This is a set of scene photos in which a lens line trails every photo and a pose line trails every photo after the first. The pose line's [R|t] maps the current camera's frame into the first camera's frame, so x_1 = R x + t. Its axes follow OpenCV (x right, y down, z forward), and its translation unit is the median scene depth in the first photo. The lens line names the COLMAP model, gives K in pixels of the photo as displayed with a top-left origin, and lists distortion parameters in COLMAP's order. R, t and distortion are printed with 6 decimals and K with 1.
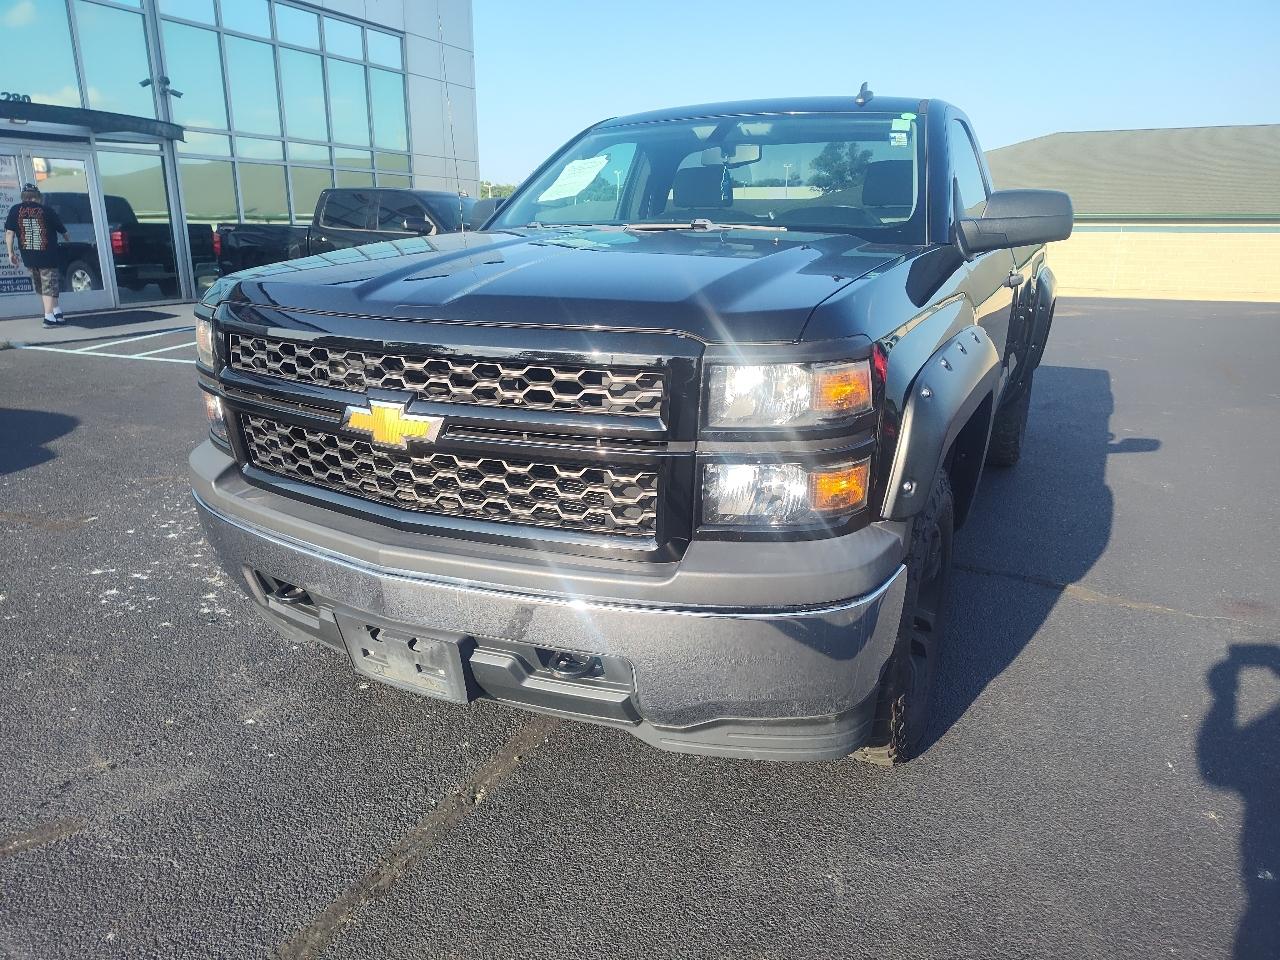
lens RADIAL K [[944.7, 0, 640.0], [0, 944.7, 480.0], [0, 0, 1]] dist [0.051901, -0.073145]
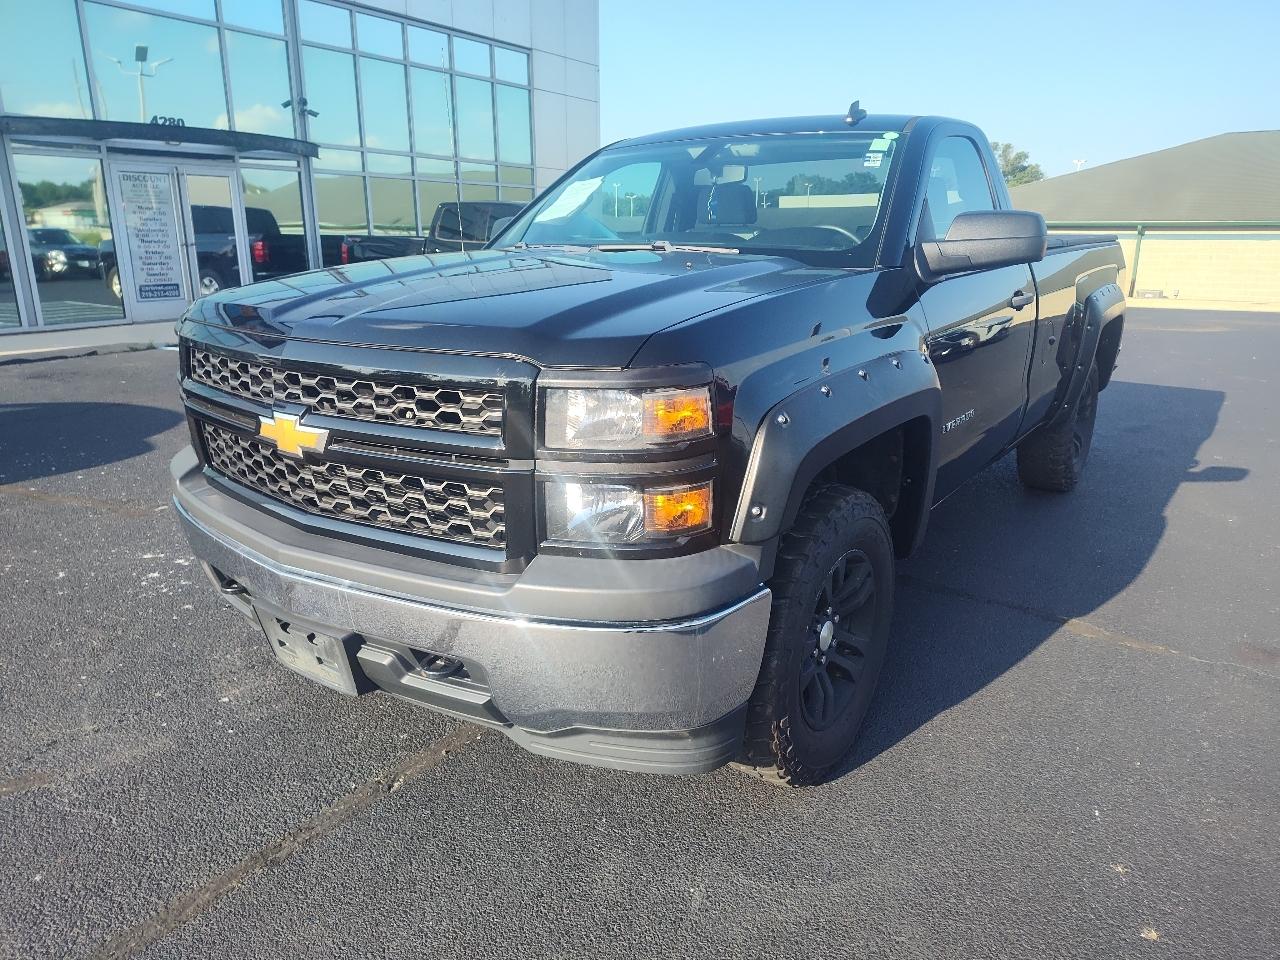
lens RADIAL K [[944.7, 0, 640.0], [0, 944.7, 480.0], [0, 0, 1]] dist [0.051901, -0.073145]
pose [[0.988499, 0.036759, -0.146695, 0.259565], [-0.037709, 0.999282, -0.003701, -0.015322], [0.146454, 0.009190, 0.989175, -0.018492]]
